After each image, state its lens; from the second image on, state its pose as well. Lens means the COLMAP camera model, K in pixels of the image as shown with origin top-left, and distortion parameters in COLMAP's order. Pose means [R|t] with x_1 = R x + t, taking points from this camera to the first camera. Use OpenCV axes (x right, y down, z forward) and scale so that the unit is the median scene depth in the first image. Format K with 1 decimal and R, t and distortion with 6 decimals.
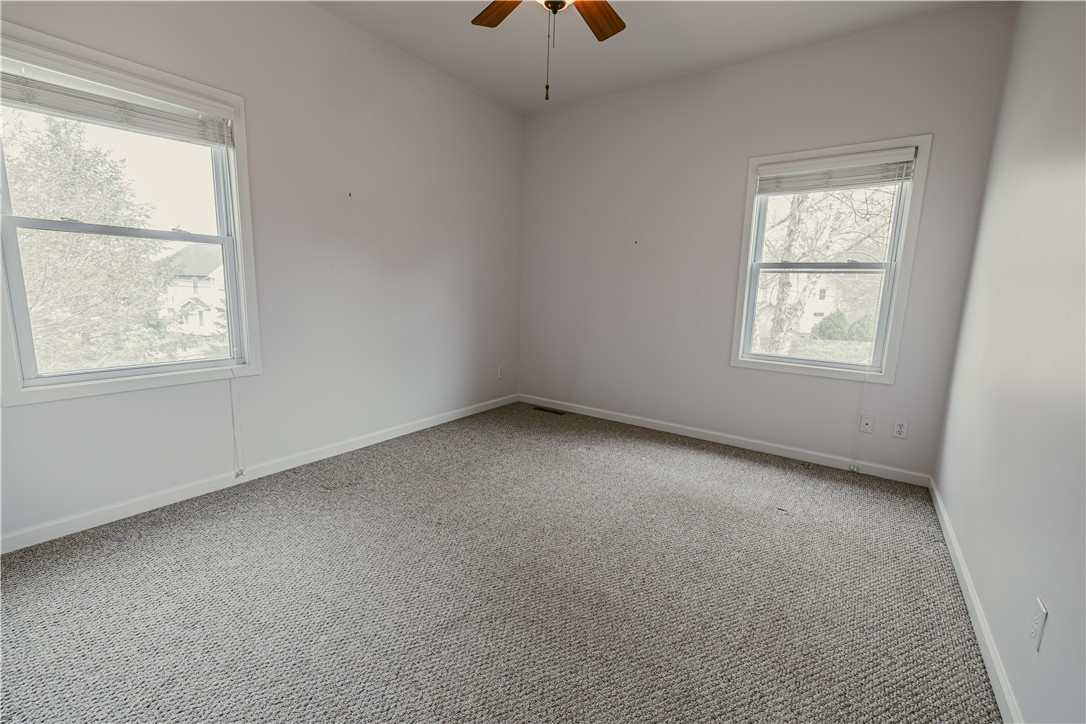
lens RADIAL K [[454.2, 0, 538.9], [0, 454.2, 363.8], [0, 0, 1]] dist [0.002407, -0.000068]
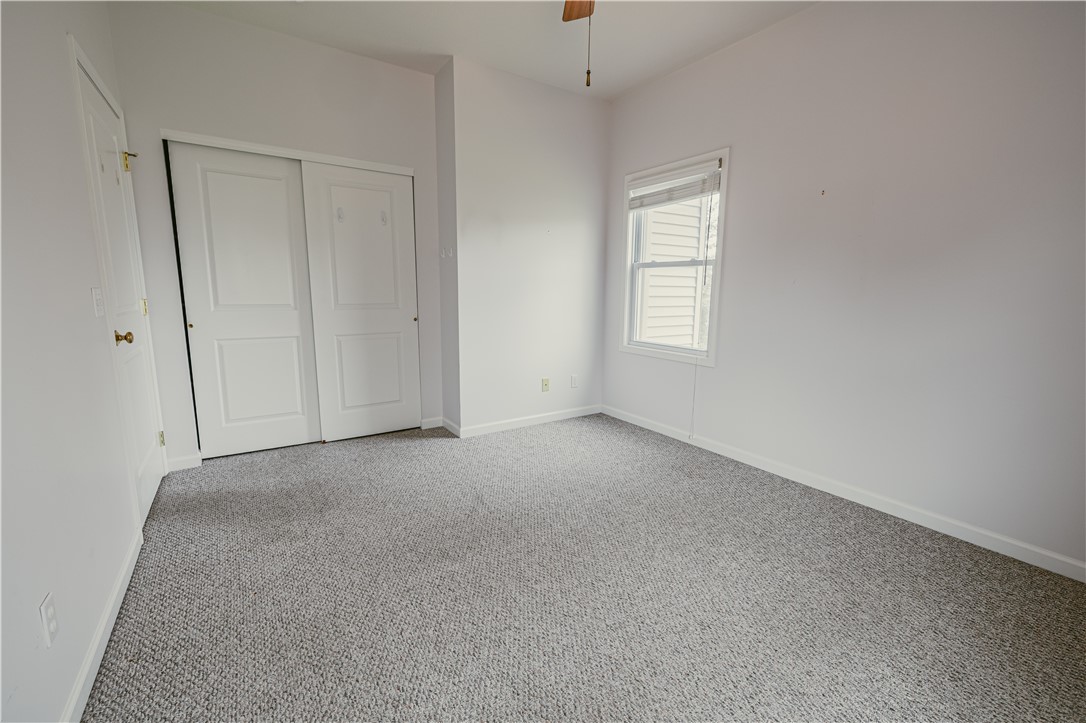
lens RADIAL K [[454.2, 0, 541.6], [0, 454.2, 362.2], [0, 0, 1]] dist [0.002407, -0.000068]
pose [[-0.349016, 0.121886, -0.929156, 0.825870], [-0.178386, 0.964735, 0.193560, -0.173772], [0.919982, 0.233304, -0.314965, 1.129444]]
